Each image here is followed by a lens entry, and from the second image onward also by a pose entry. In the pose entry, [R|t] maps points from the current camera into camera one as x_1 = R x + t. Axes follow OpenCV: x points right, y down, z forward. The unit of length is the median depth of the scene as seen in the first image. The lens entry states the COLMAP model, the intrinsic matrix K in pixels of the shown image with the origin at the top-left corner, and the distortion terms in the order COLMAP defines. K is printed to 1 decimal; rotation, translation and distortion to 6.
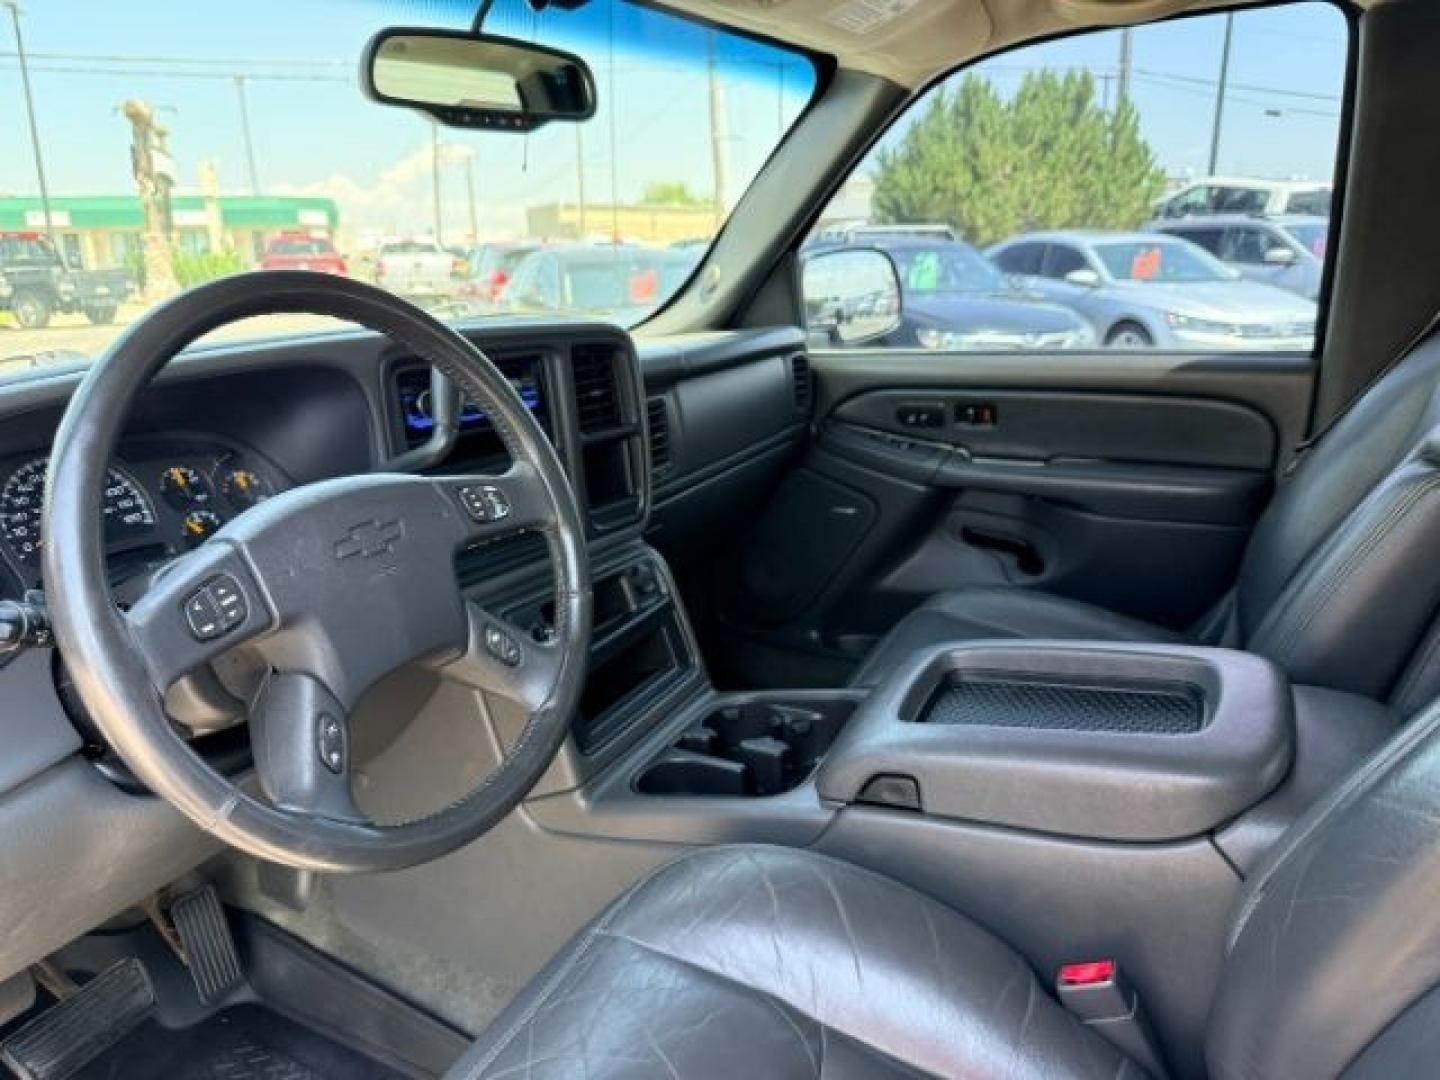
lens RADIAL K [[1030.9, 0, 705.3], [0, 1030.9, 532.3], [0, 0, 1]] dist [0.000735, -0.025121]
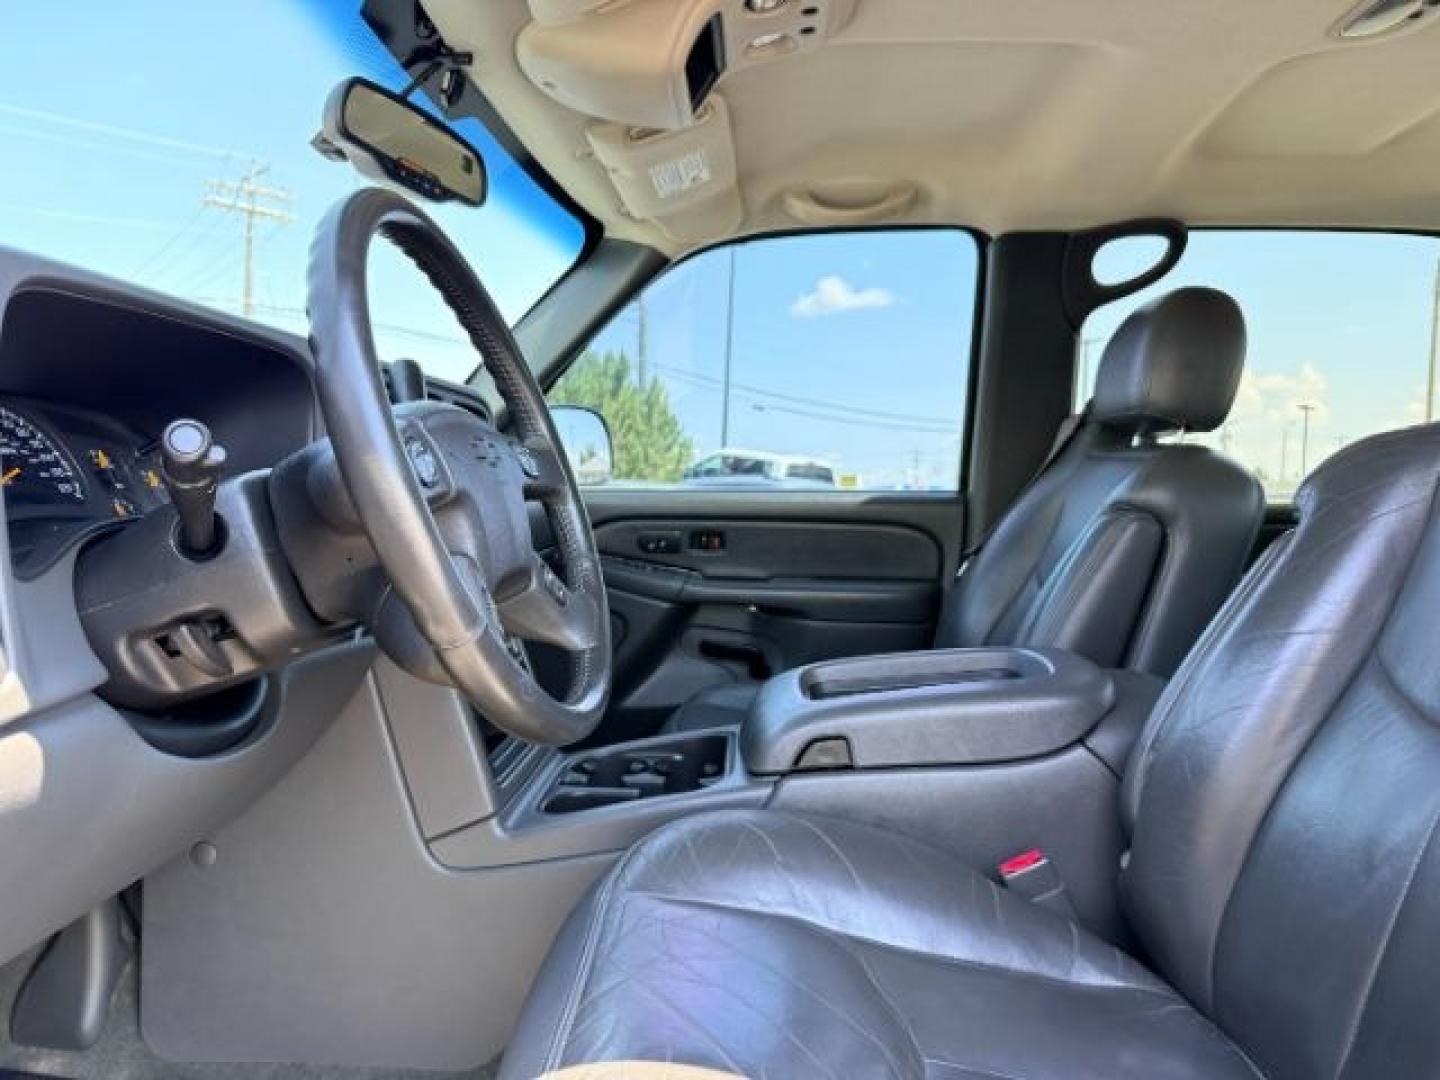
lens RADIAL K [[1030.9, 0, 691.1], [0, 1030.9, 533.2], [0, 0, 1]] dist [0.000735, -0.025121]
pose [[0.908180, 0.039860, 0.416677, -0.035779], [0.063968, 0.970547, -0.232266, 0.021902], [-0.413663, 0.237593, 0.878881, 0.000174]]
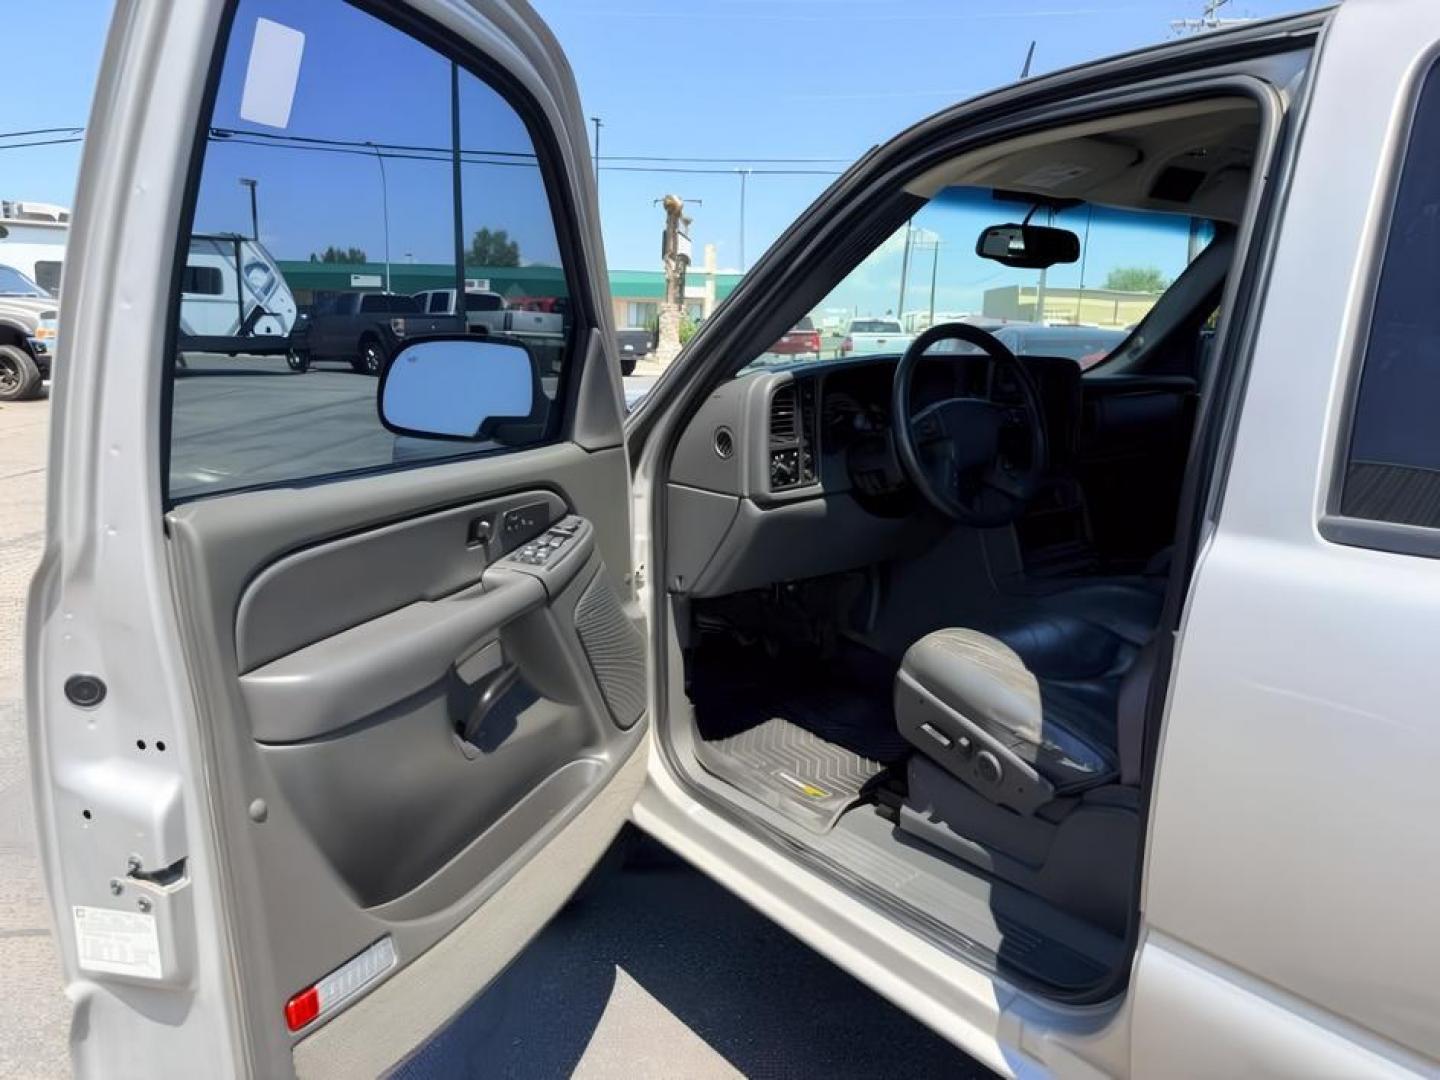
lens RADIAL K [[1030.9, 0, 722.2], [0, 1030.9, 546.0], [0, 0, 1]] dist [0.000735, -0.025121]
pose [[0.917911, 0.126682, -0.376020, 0.009479], [-0.150254, 0.988066, -0.033908, 0.034746], [0.367237, 0.087623, 0.925991, -0.115101]]
